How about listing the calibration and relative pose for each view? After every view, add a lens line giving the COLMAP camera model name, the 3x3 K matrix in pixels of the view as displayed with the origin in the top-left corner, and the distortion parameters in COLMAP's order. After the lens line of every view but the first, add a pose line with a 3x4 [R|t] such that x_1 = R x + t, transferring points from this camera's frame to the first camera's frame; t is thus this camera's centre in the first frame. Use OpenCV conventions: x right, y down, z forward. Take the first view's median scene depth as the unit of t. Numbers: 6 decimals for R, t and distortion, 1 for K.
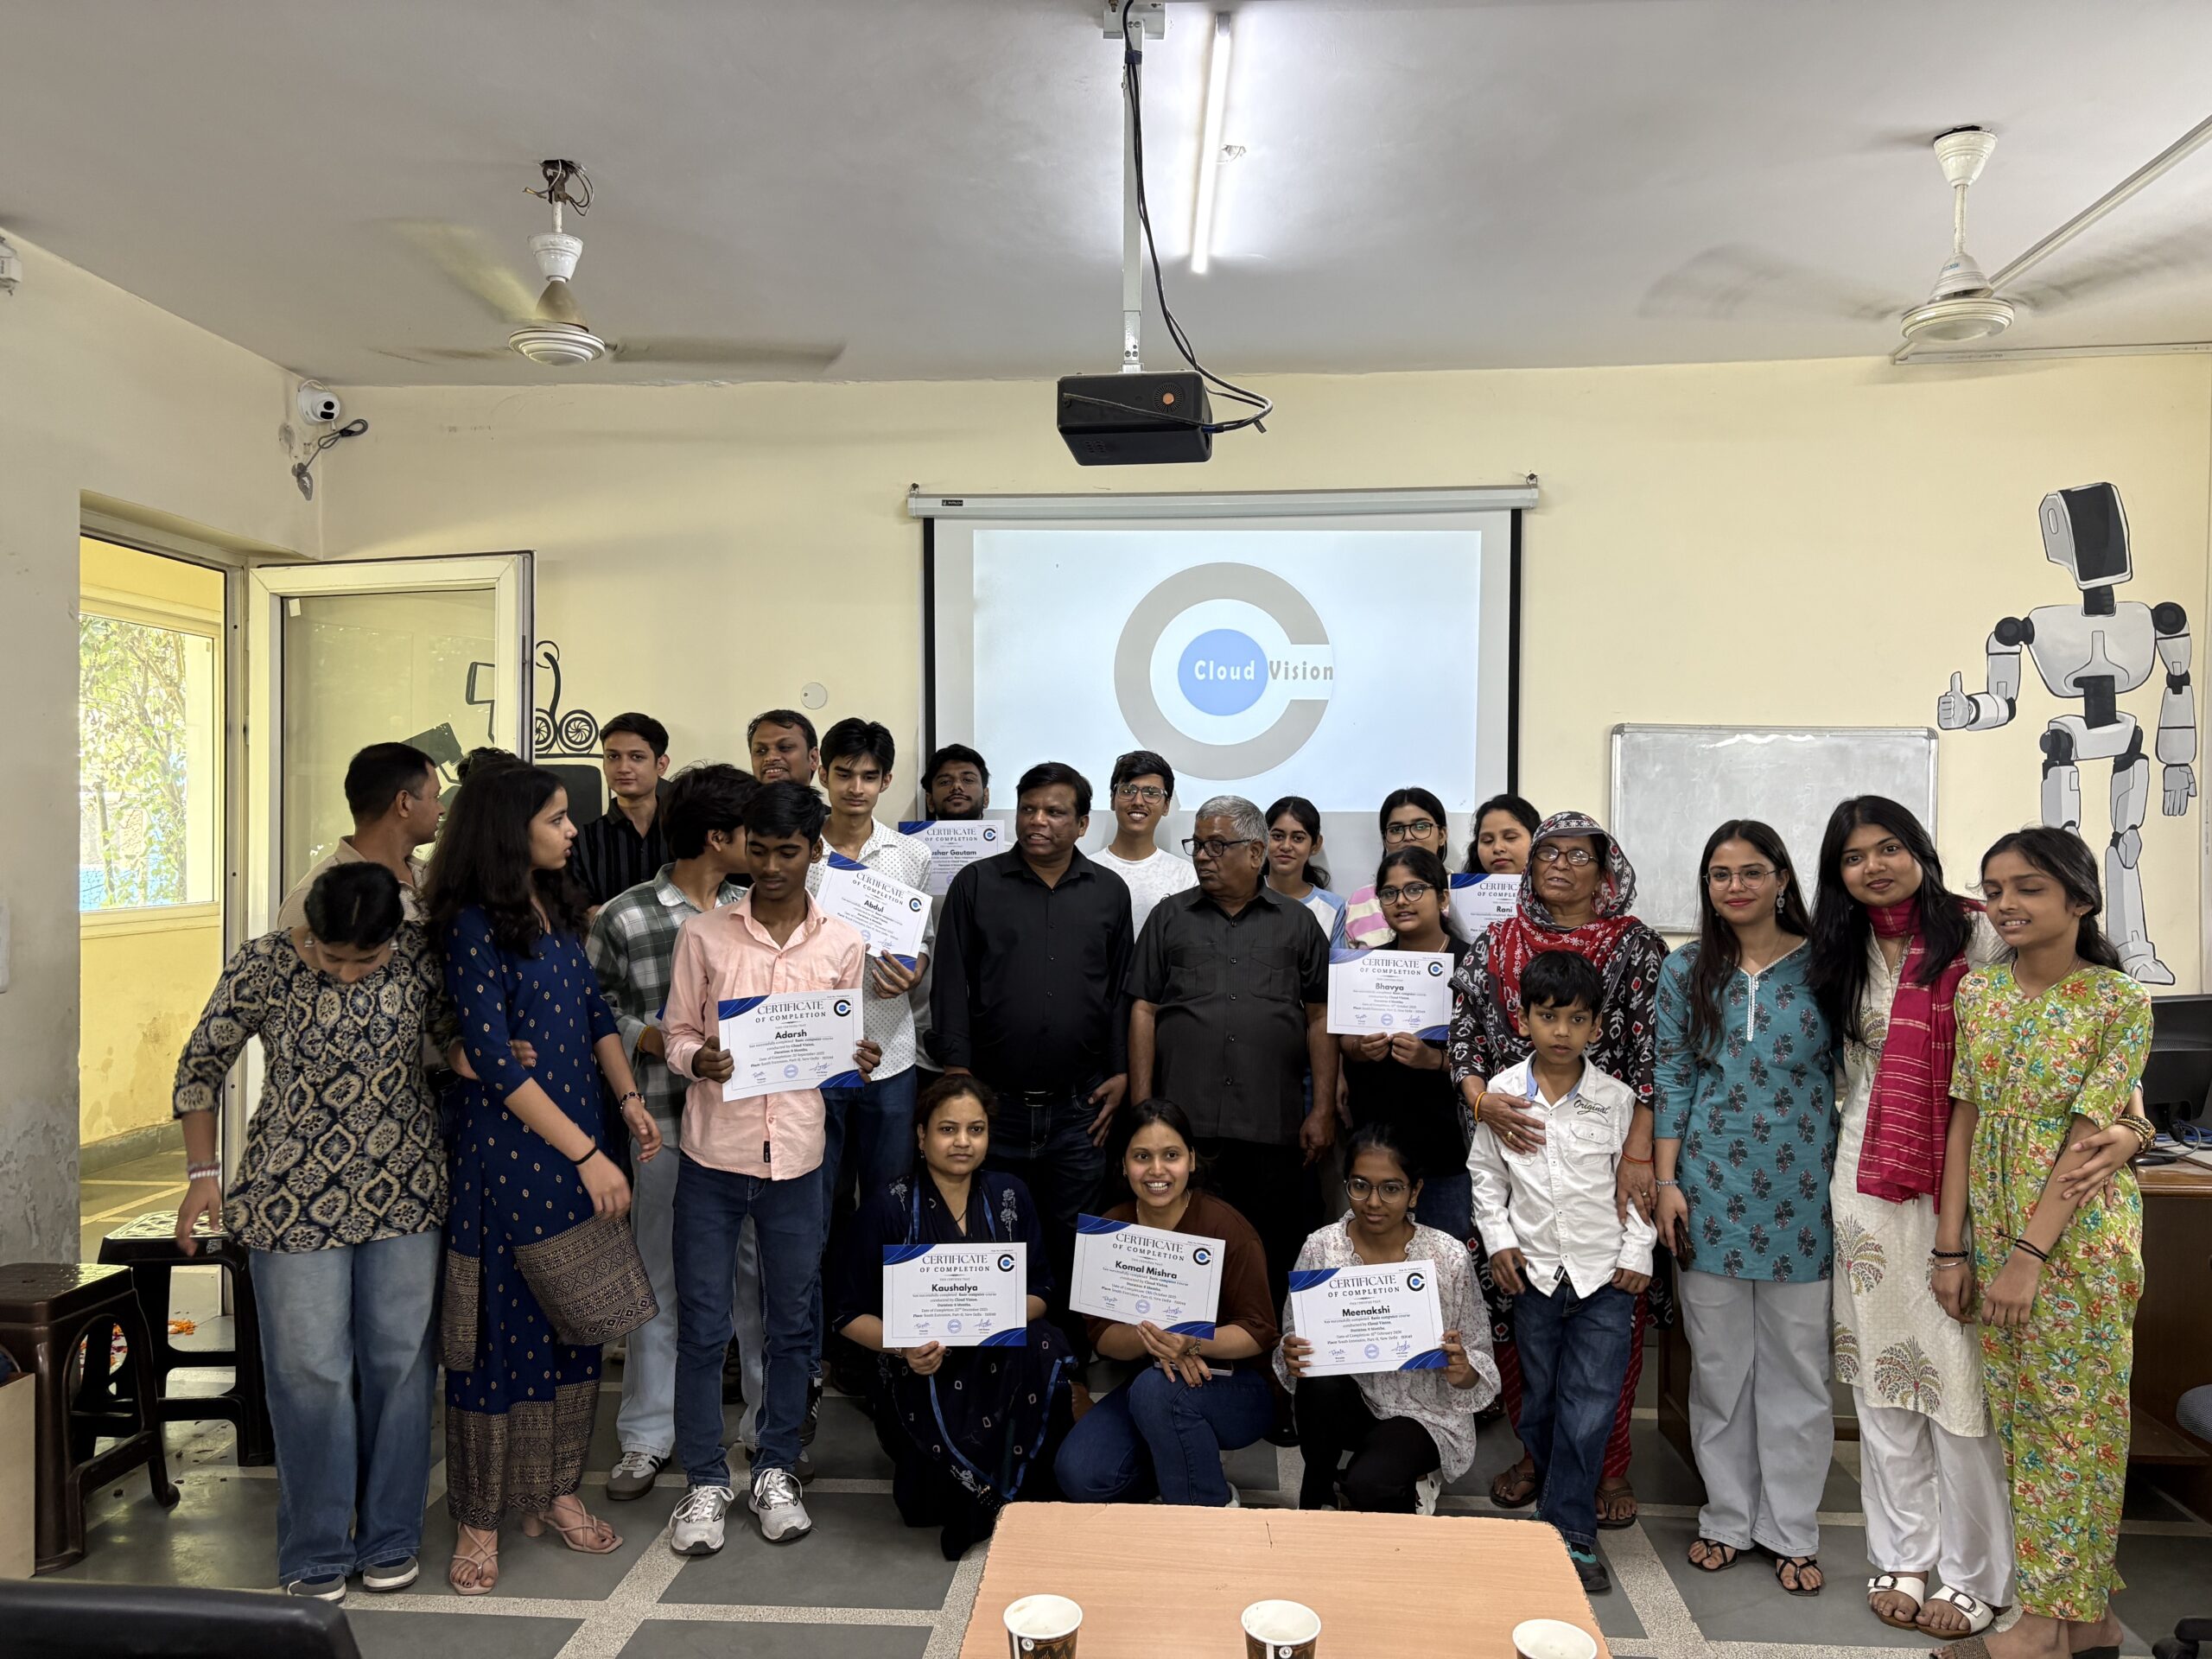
lens RADIAL K [[1683.5, 0, 1101.5], [0, 1683.5, 832.6], [0, 0, 1]] dist [0.010513, -0.035332]
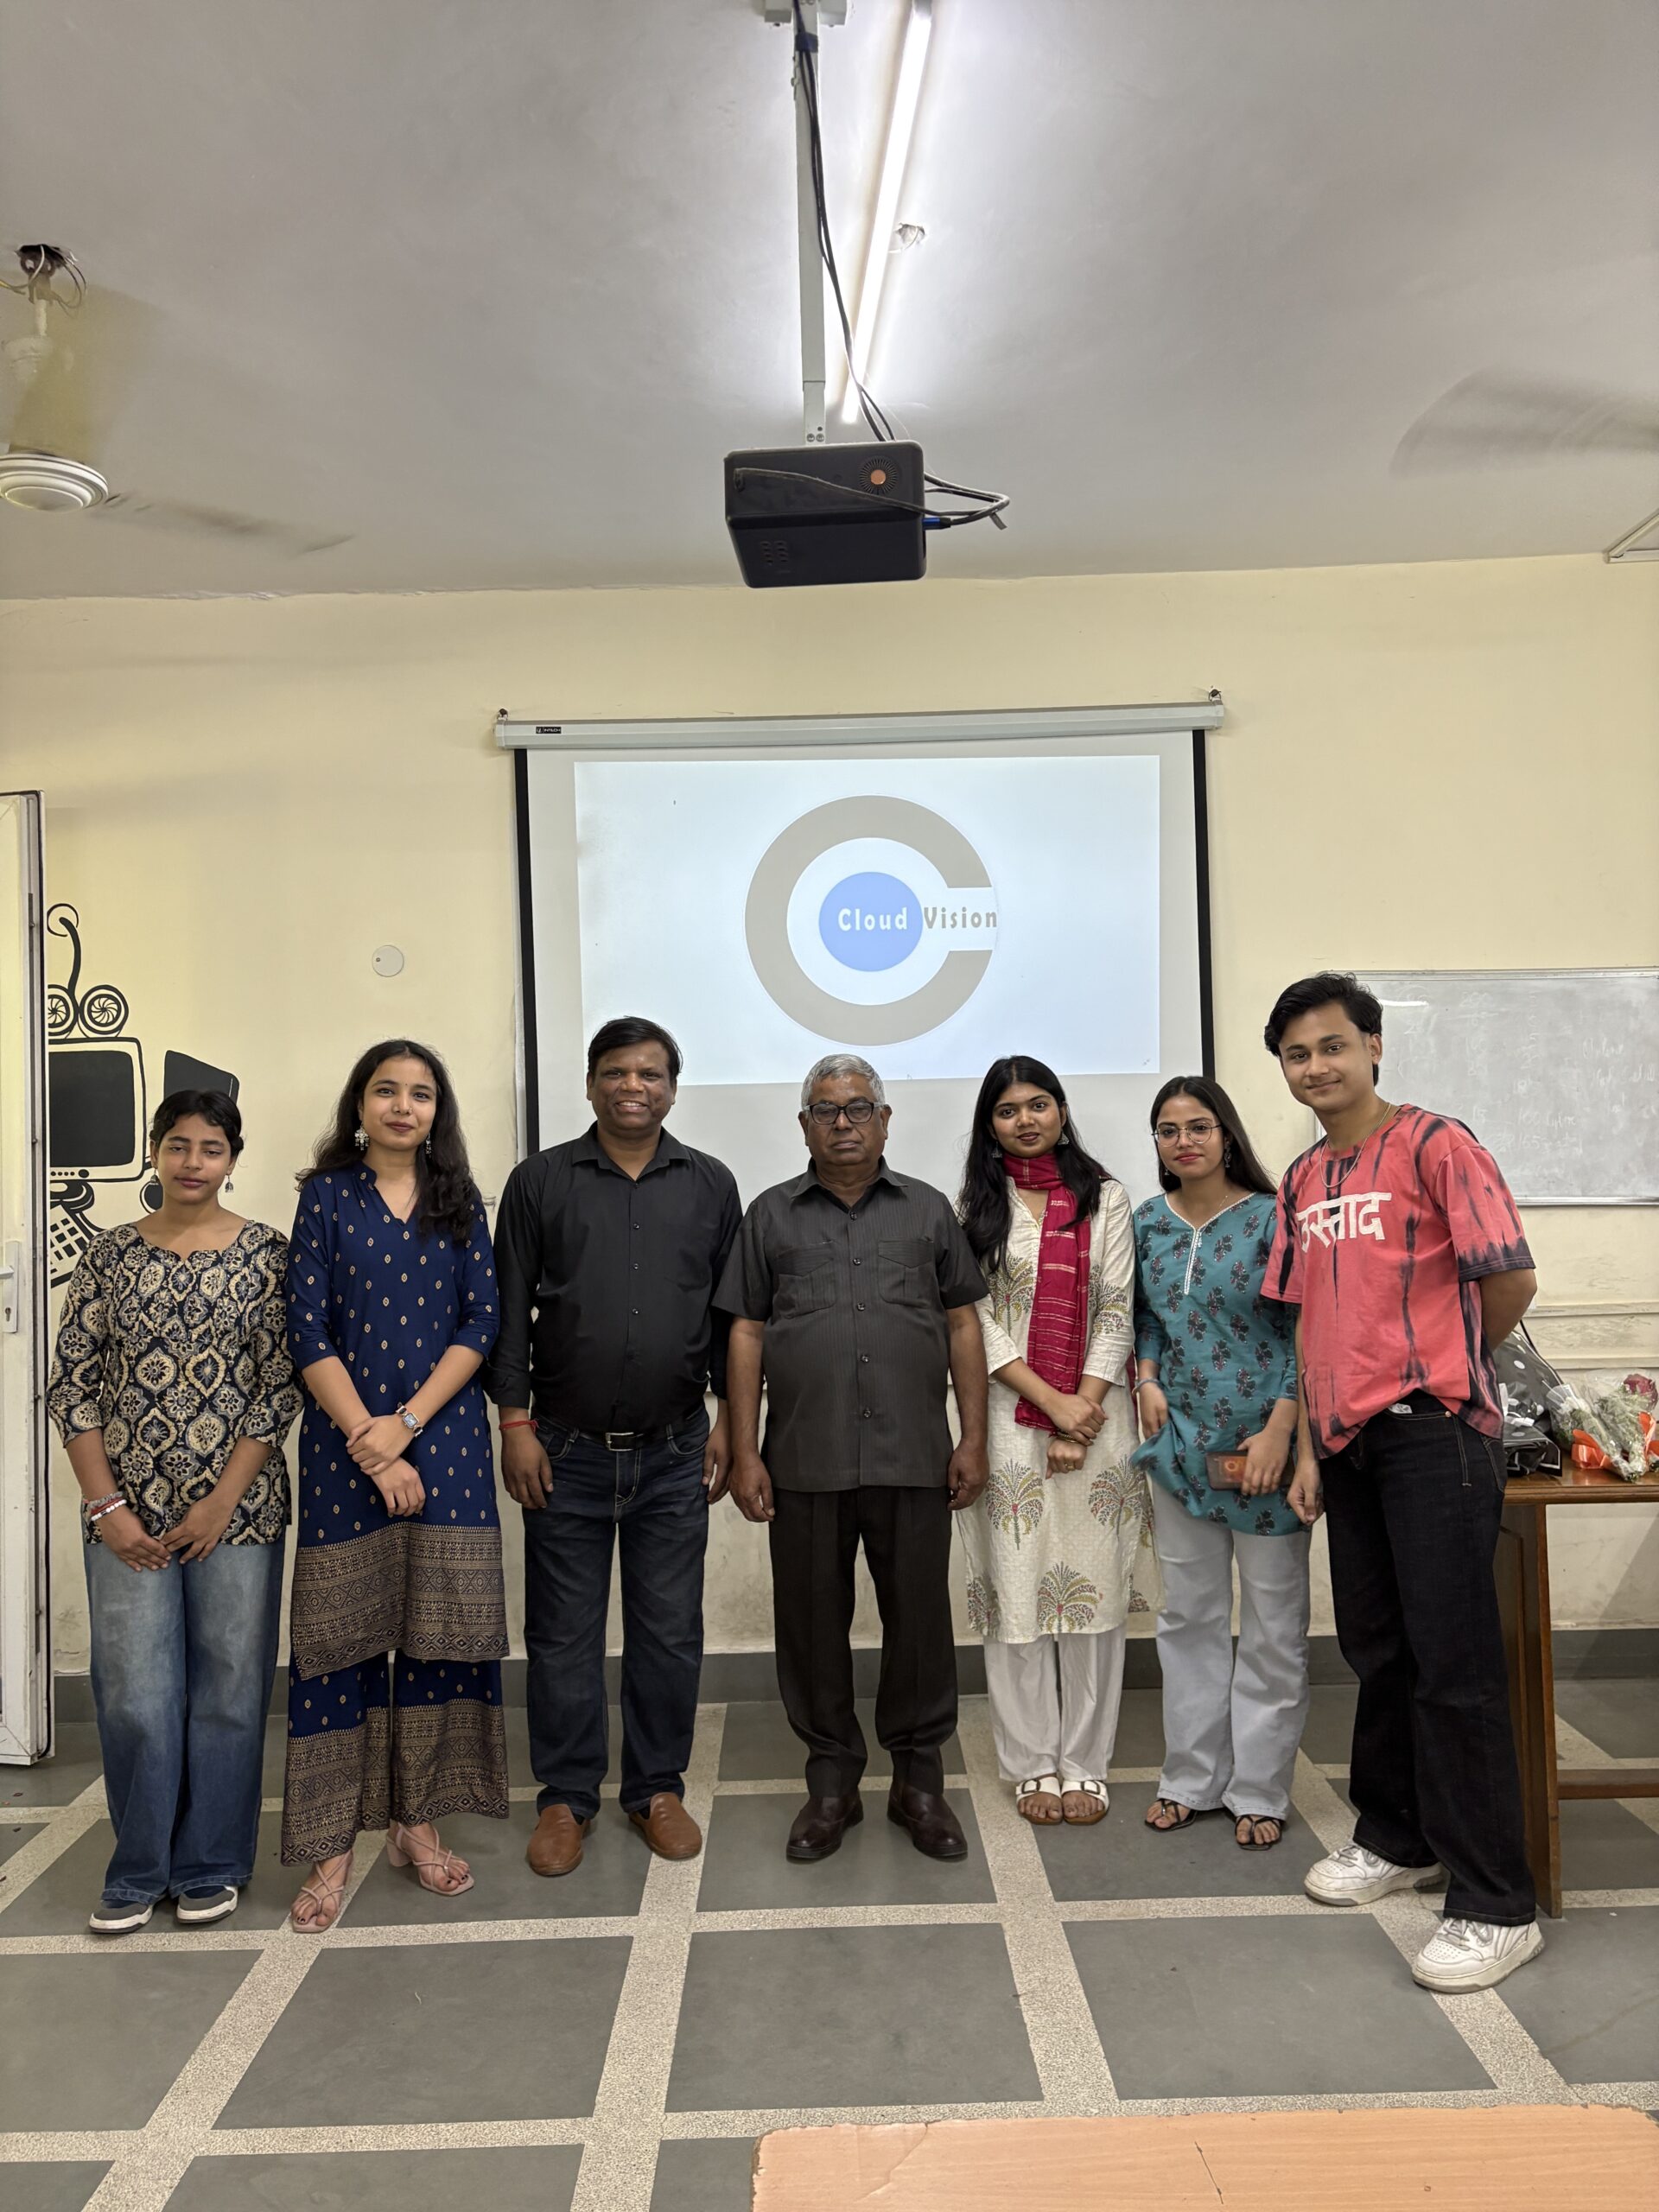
lens RADIAL K [[1688.7, 0, 819.5], [0, 1688.7, 1109.1], [0, 0, 1]] dist [-0.004245, -0.009327]
pose [[0.996235, -0.028173, 0.081985, -0.028101], [0.029735, 0.999398, -0.017887, 0.015463], [-0.081432, 0.020258, 0.996473, 0.146235]]
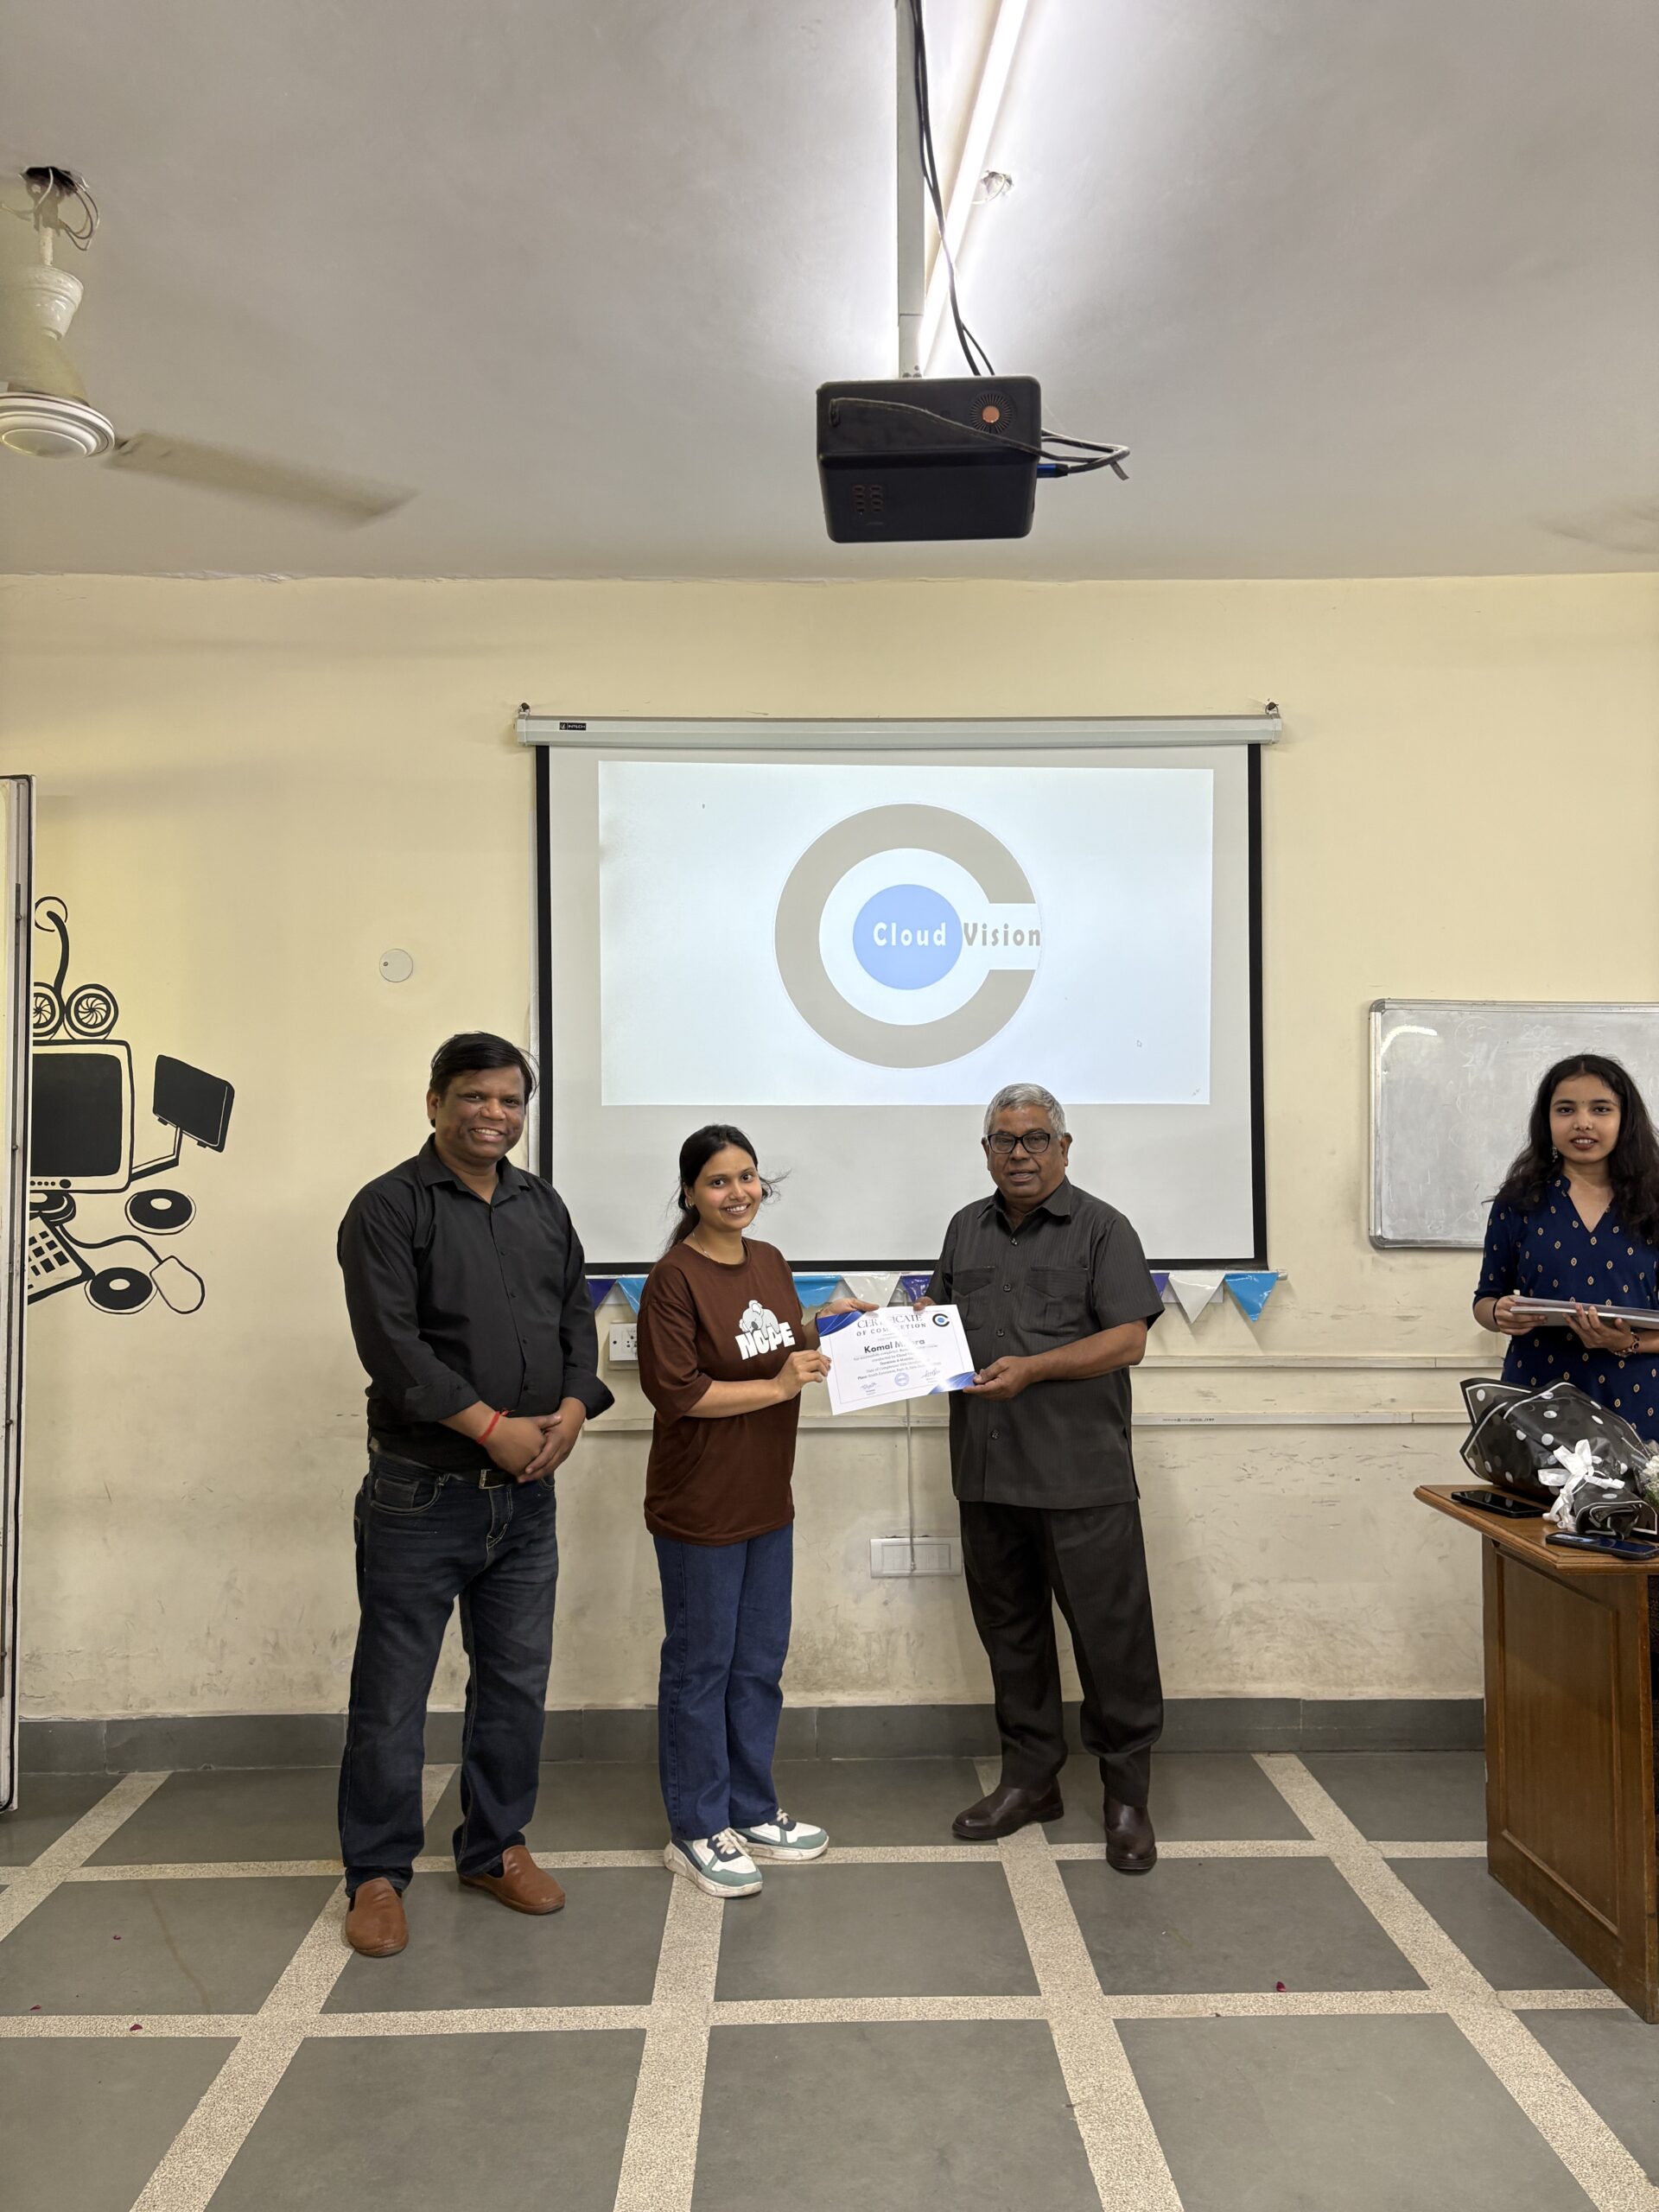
lens RADIAL K [[1683.5, 0, 835.1], [0, 1683.5, 1111.6], [0, 0, 1]] dist [0.010513, -0.035332]
pose [[0.995111, -0.004970, 0.098639, -0.045132], [0.008227, 0.999433, -0.032641, 0.016731], [-0.098421, 0.033293, 0.994588, 0.195302]]
